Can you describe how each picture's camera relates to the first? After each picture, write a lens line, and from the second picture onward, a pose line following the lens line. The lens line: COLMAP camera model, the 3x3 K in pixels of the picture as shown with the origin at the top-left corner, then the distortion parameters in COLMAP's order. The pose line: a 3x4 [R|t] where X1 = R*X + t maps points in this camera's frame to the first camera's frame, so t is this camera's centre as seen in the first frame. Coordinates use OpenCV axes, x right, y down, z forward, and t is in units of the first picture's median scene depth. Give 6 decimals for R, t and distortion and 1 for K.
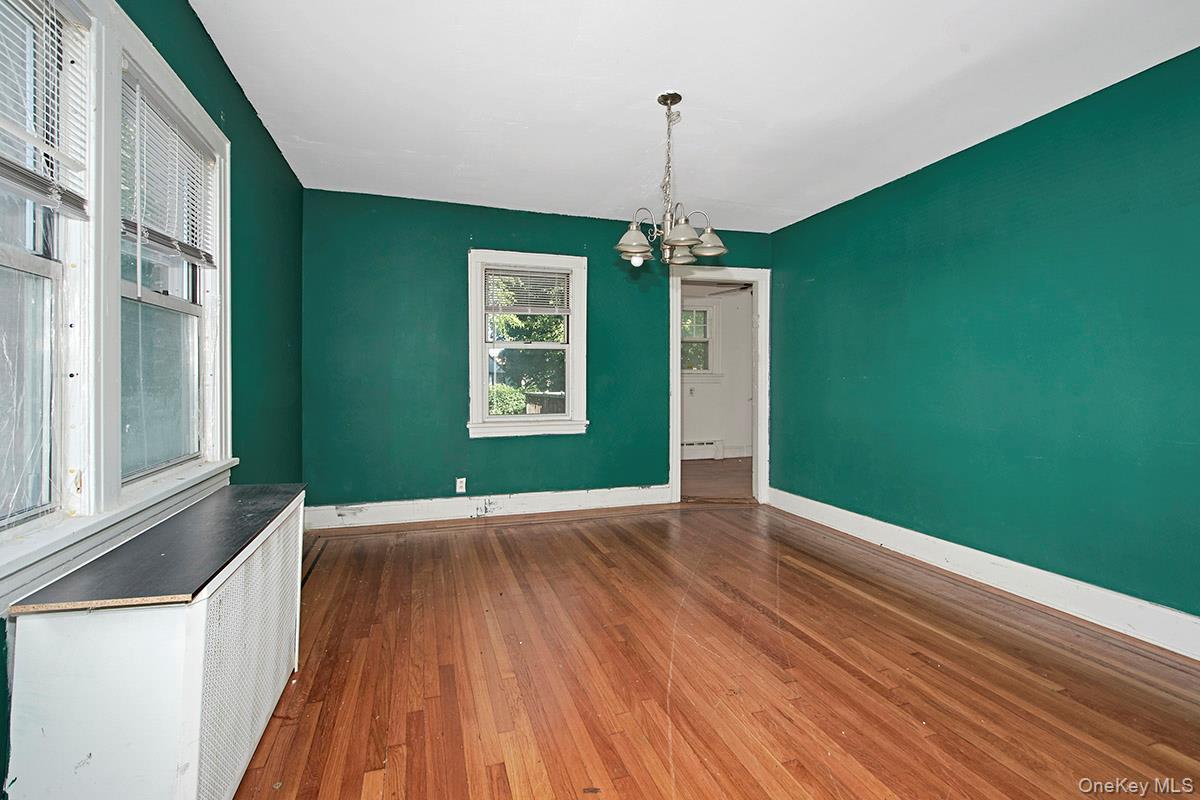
lens RADIAL K [[528.2, 0, 600.0], [0, 528.2, 400.0], [0, 0, 1]] dist [-0.000620, -0.000132]
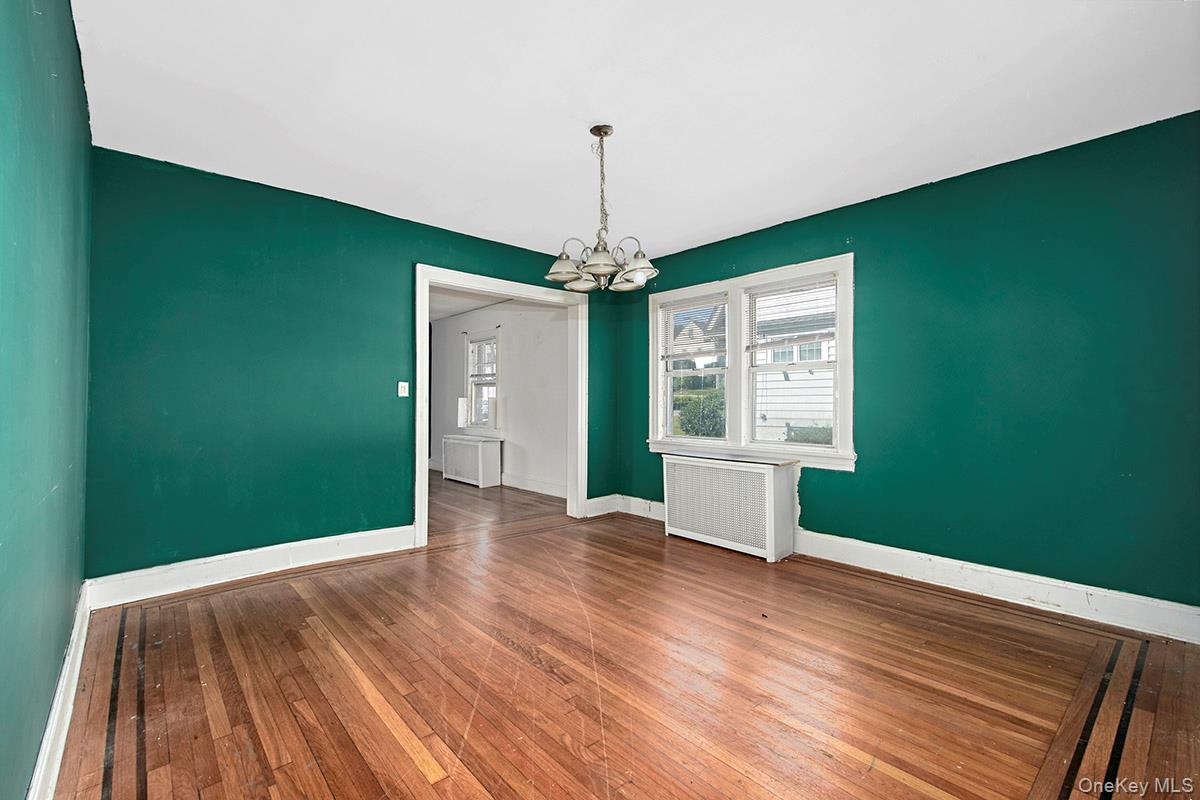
lens RADIAL K [[528.2, 0, 600.0], [0, 528.2, 400.0], [0, 0, 1]] dist [-0.000620, -0.000132]
pose [[-0.922611, -0.008375, -0.385640, 0.510606], [-0.024869, 0.998976, 0.037802, -0.075358], [0.384928, 0.044467, -0.921875, 1.864021]]
